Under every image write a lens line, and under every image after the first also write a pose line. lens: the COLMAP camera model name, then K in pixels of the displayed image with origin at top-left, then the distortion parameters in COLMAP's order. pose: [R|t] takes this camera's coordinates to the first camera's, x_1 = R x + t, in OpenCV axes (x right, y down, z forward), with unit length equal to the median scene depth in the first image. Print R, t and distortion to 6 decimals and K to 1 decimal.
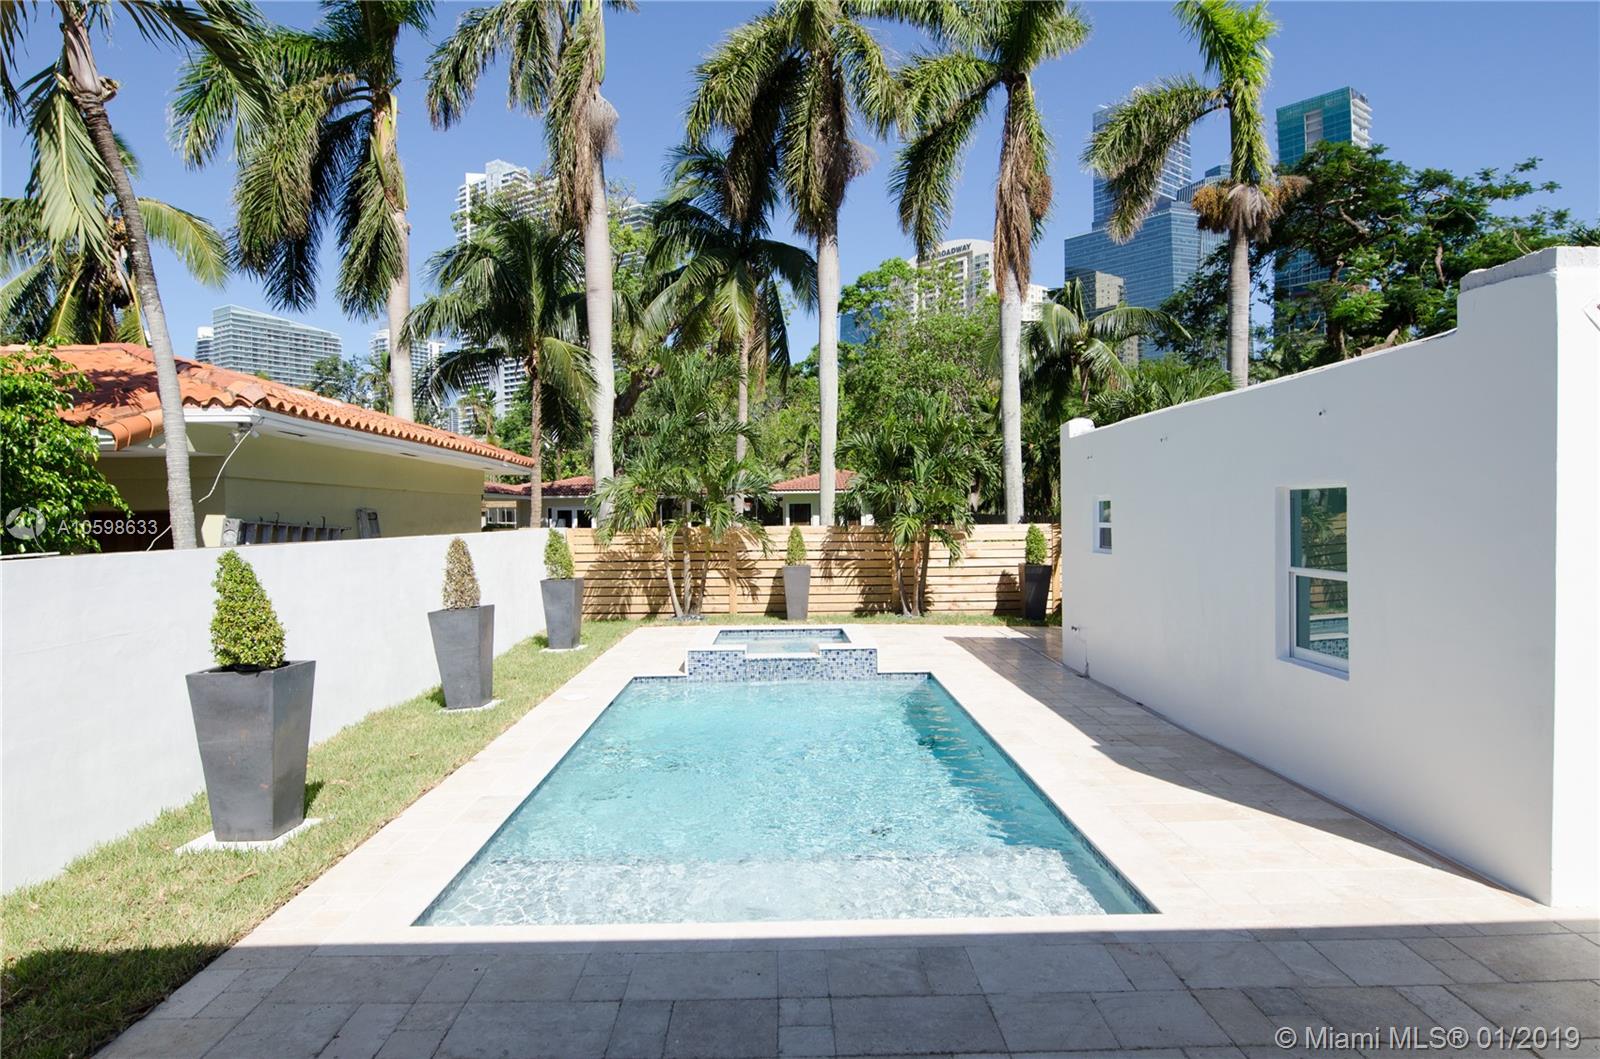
lens RADIAL K [[978.6, 0, 791.1], [0, 978.6, 519.3], [0, 0, 1]] dist [-0.006573, -0.002964]
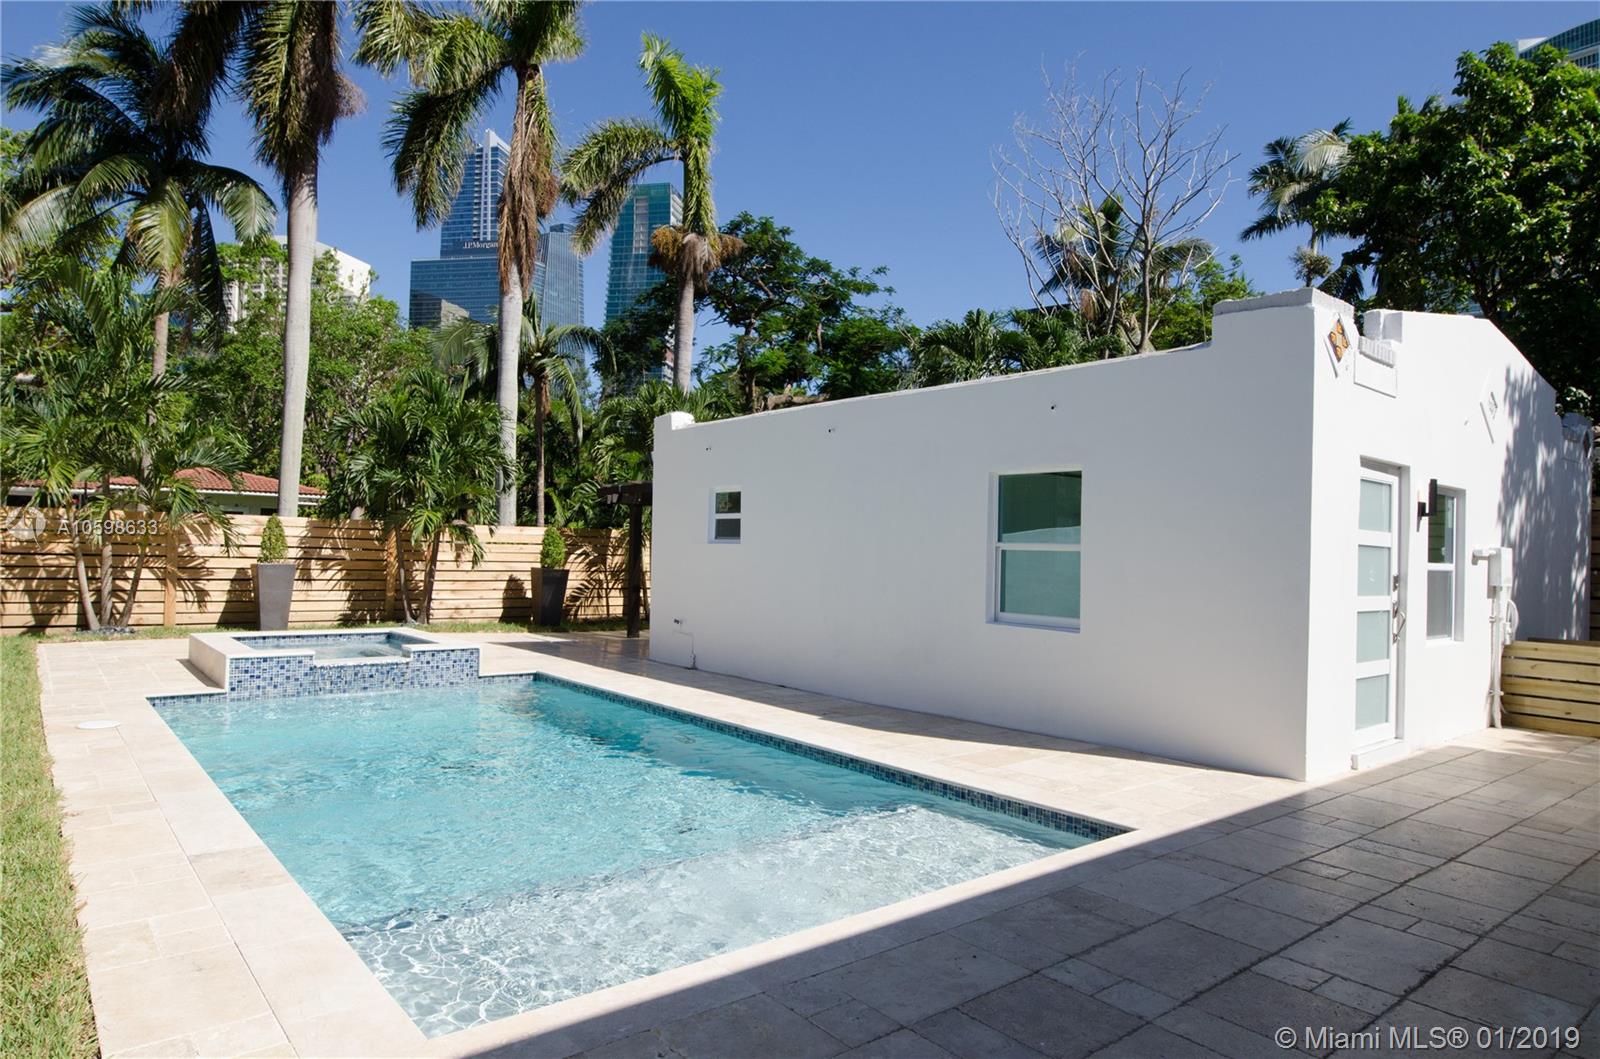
lens RADIAL K [[970.2, 0, 795.7], [0, 970.2, 530.8], [0, 0, 1]] dist [-0.012435, -0.005107]
pose [[0.781295, 0.043964, 0.622611, -0.158308], [-0.030733, 0.999016, -0.031977, 0.032625], [-0.623404, 0.005848, 0.781878, 0.107503]]
